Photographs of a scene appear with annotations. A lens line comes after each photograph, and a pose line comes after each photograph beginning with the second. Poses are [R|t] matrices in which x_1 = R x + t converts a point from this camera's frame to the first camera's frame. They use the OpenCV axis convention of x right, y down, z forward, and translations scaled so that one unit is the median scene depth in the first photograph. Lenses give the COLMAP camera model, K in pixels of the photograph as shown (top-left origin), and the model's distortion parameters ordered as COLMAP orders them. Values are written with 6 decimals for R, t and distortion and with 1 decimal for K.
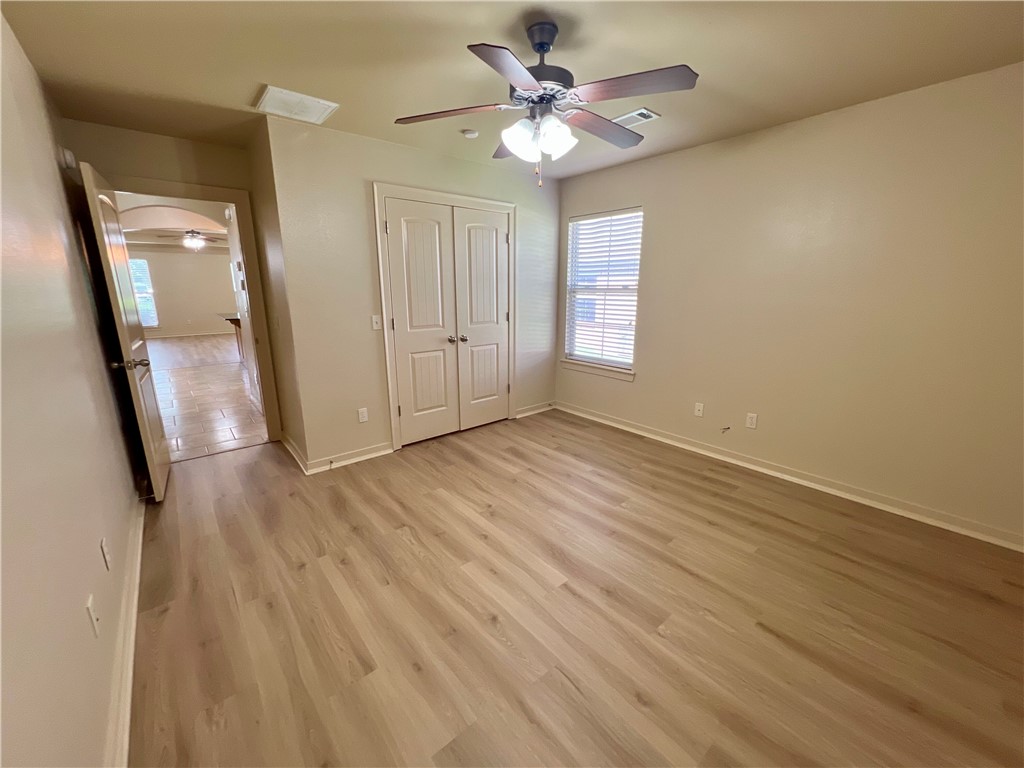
lens RADIAL K [[409.0, 0, 509.8], [0, 409.0, 384.3], [0, 0, 1]] dist [-0.002942, 0.000376]
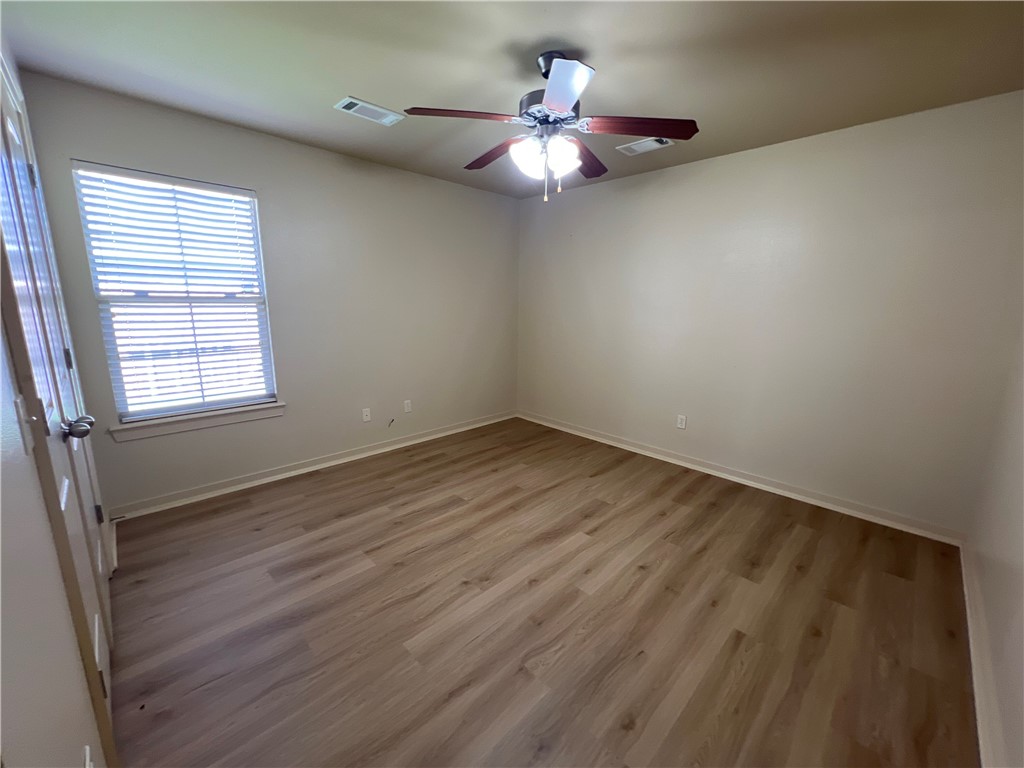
lens RADIAL K [[409.0, 0, 509.8], [0, 409.0, 384.3], [0, 0, 1]] dist [-0.002942, 0.000376]
pose [[-0.081279, -0.200069, 0.976405, -0.725975], [0.220161, 0.951843, 0.213363, -0.197576], [-0.972071, 0.232308, -0.033318, 0.863564]]
